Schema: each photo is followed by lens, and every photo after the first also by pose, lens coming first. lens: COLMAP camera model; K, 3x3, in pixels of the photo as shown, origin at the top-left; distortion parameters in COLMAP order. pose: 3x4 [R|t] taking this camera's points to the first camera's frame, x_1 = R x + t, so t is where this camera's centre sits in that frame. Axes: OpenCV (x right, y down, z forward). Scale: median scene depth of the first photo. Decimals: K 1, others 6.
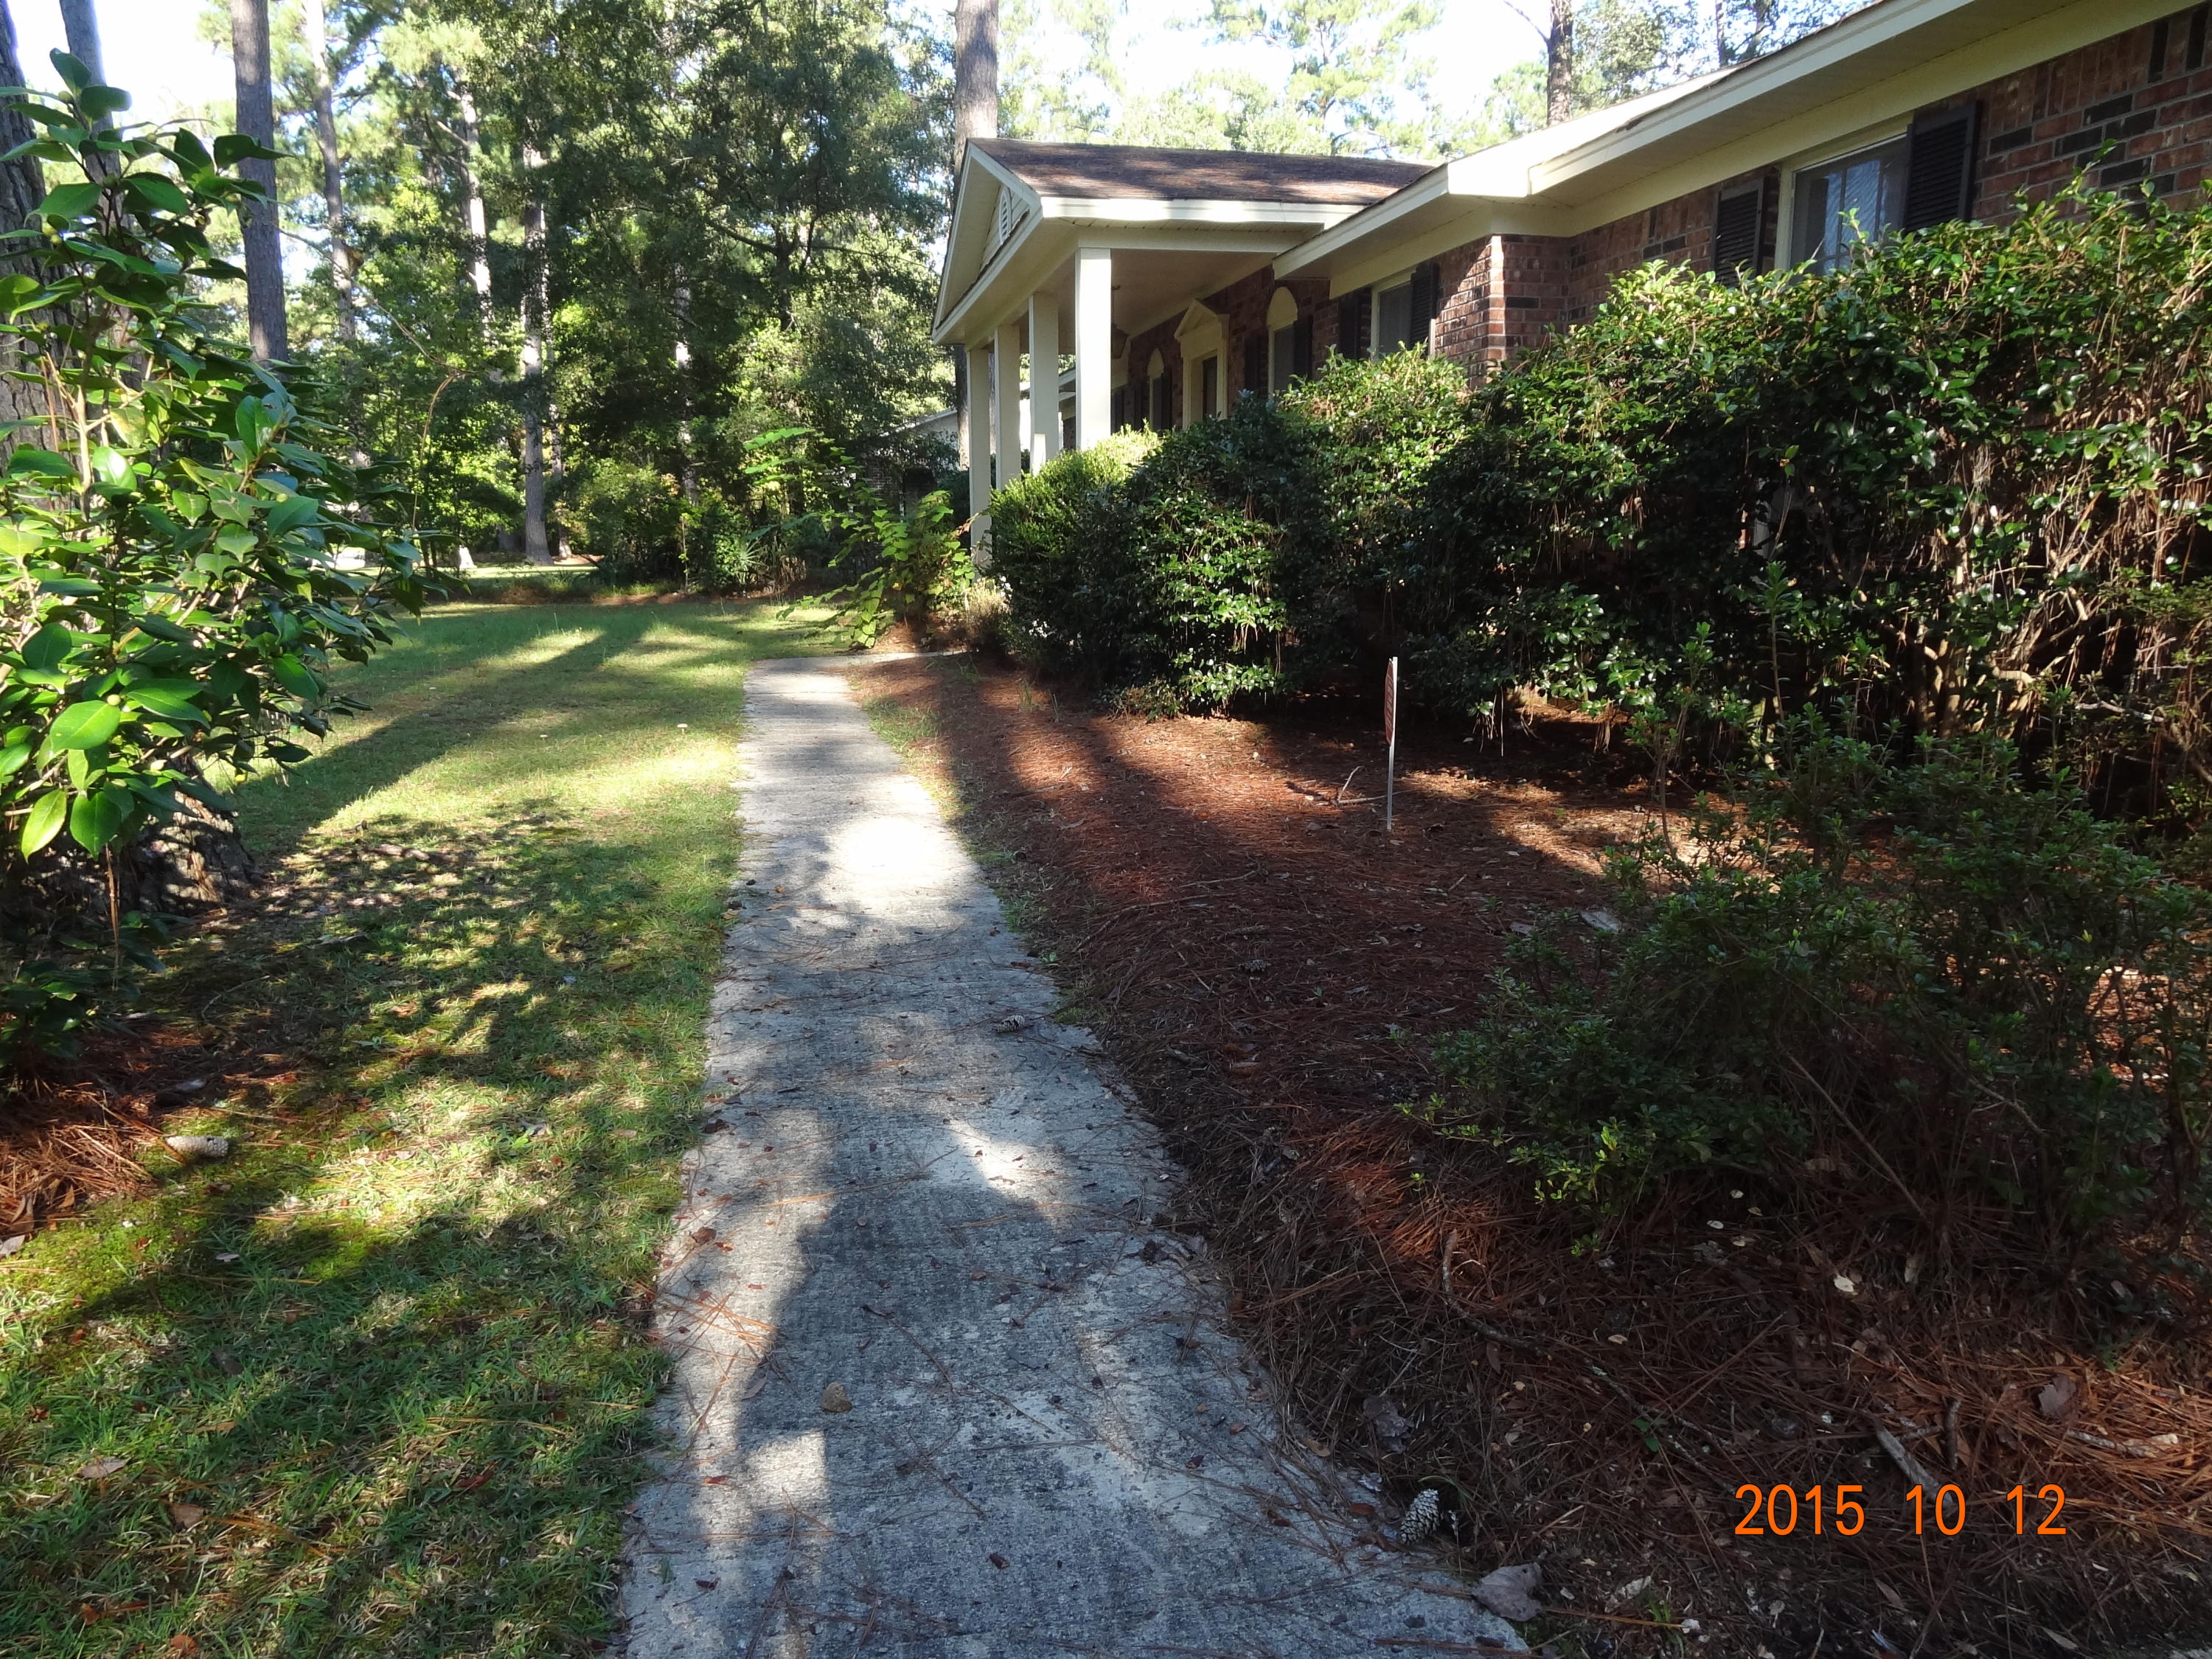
lens RADIAL K [[1554.4, 0, 1100.7], [0, 1554.4, 829.1], [0, 0, 1]] dist [0.002027, 0.005397]
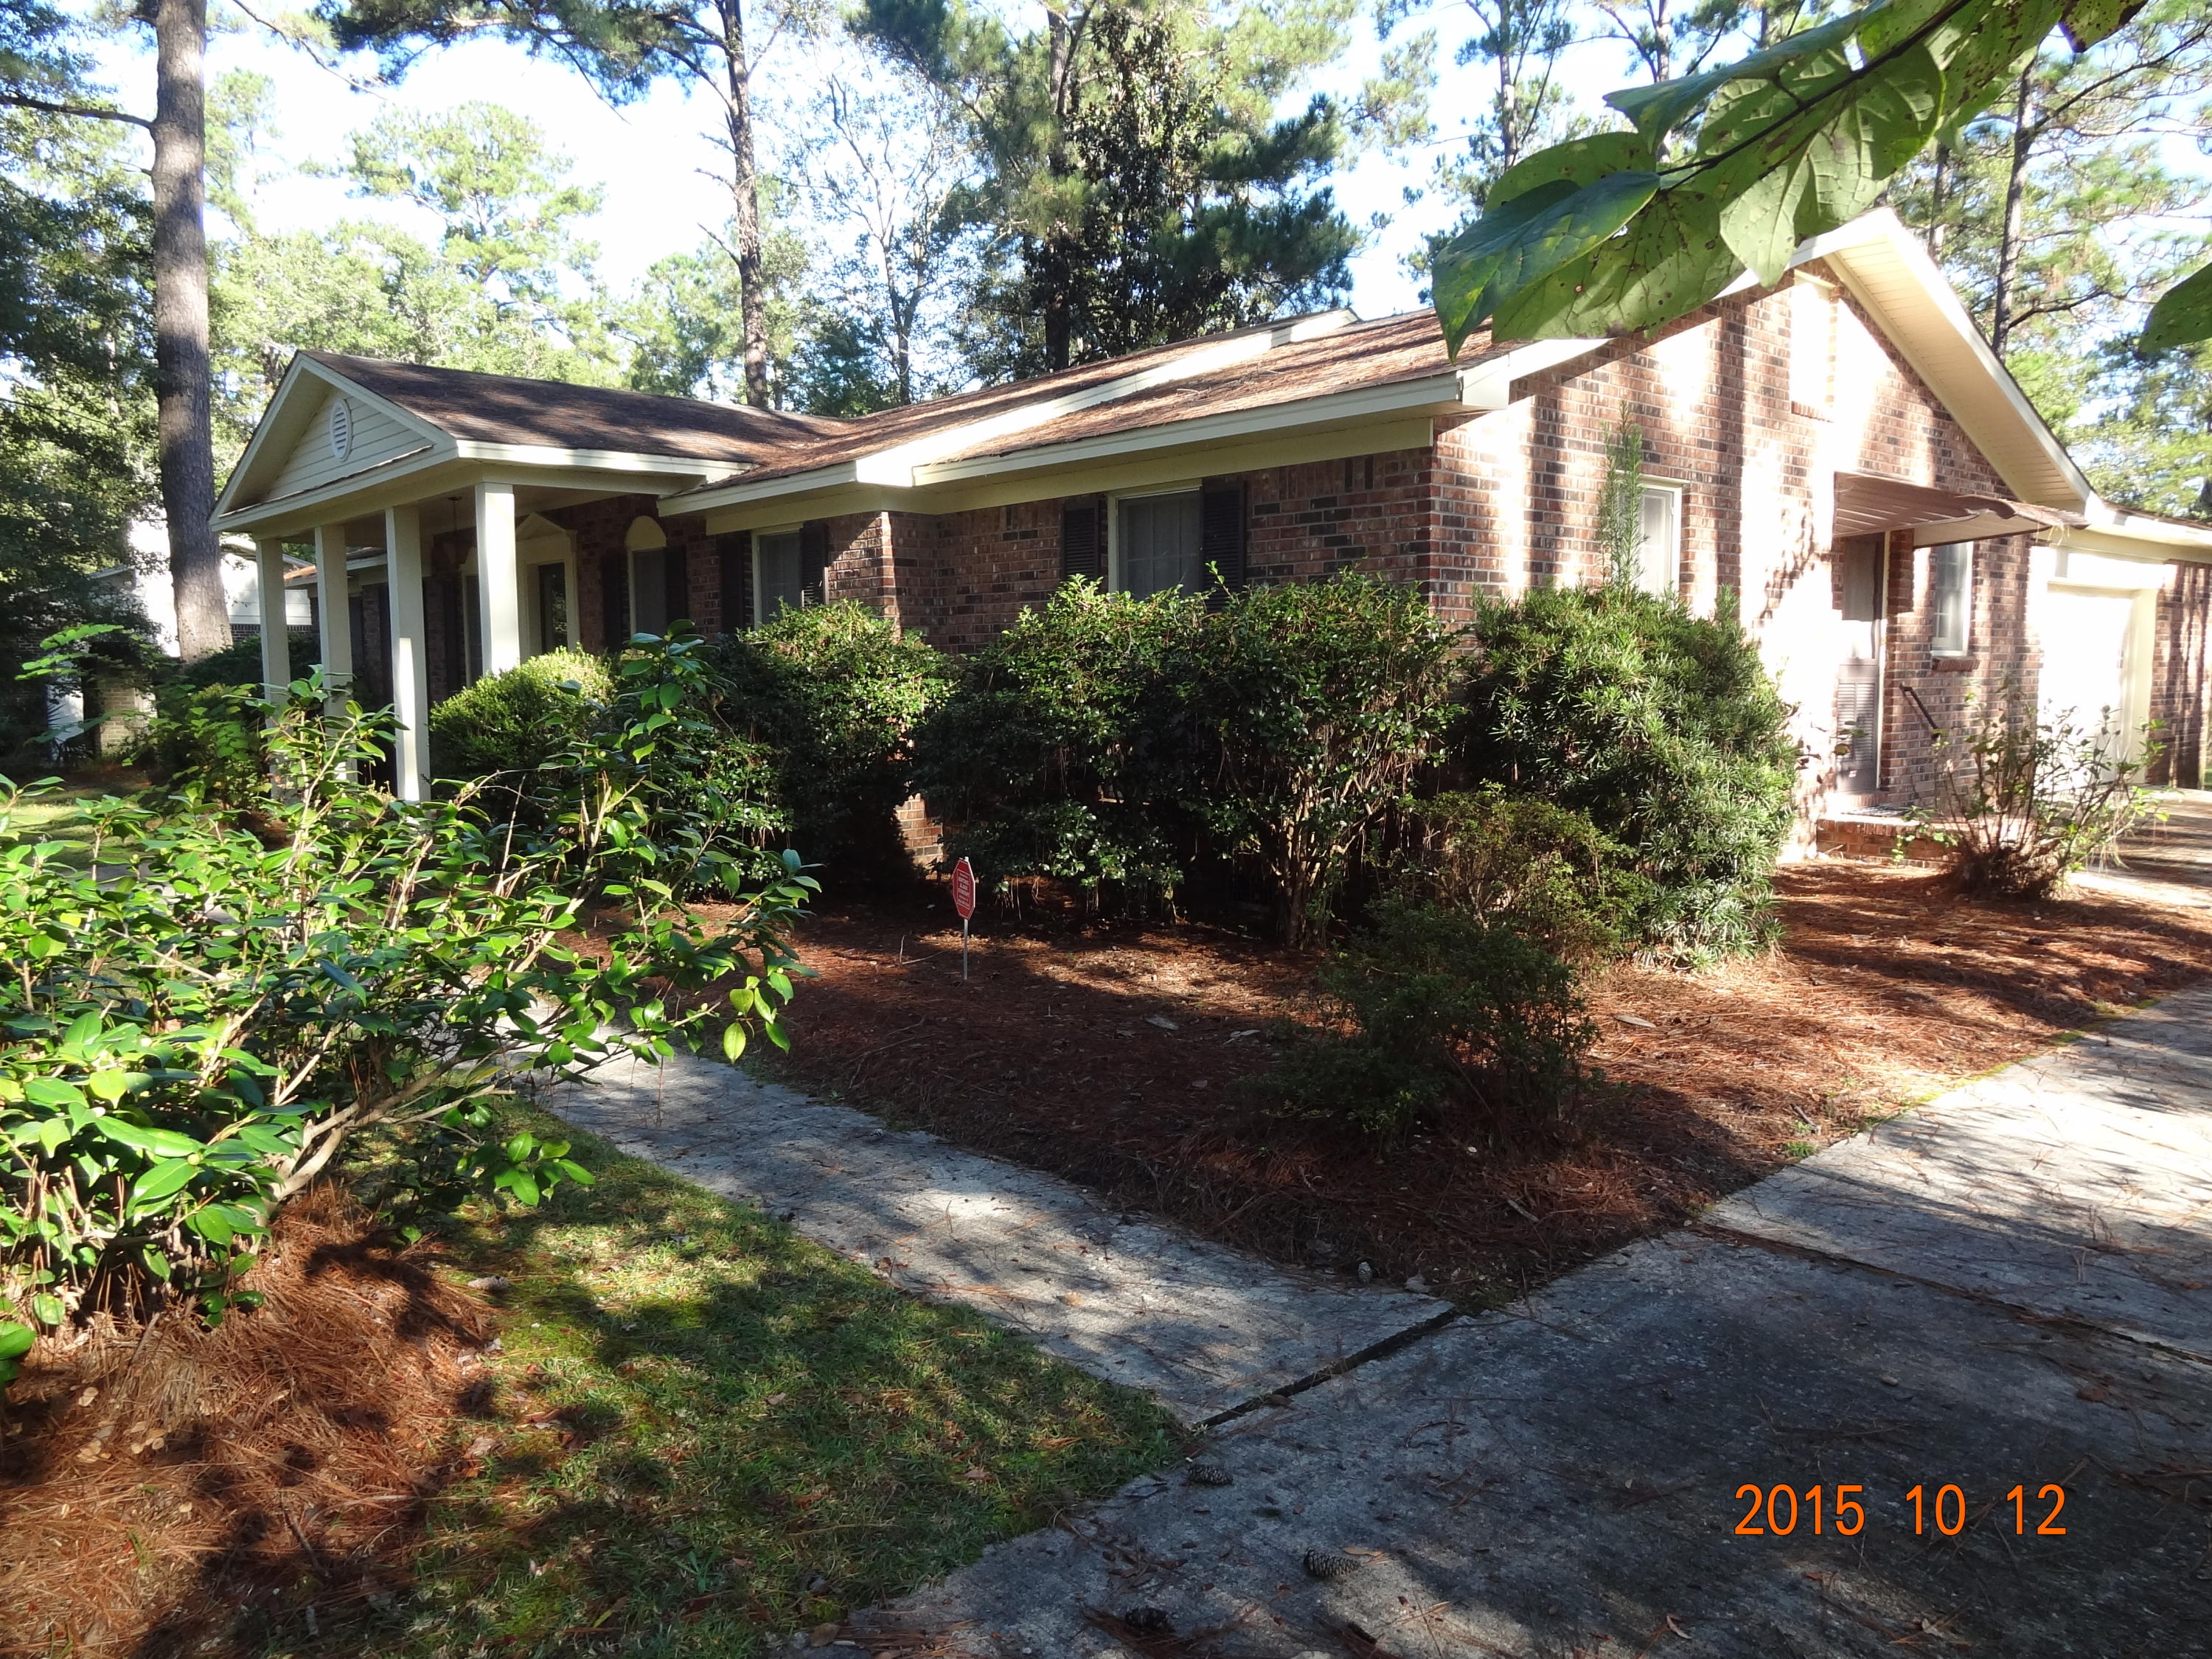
lens RADIAL K [[1554.4, 0, 1108.0], [0, 1554.4, 827.9], [0, 0, 1]] dist [0.002027, 0.005397]
pose [[0.862900, -0.052623, 0.502628, -0.398035], [0.100102, 0.992656, -0.067926, -0.027739], [-0.495362, 0.108928, 0.861830, -0.272769]]
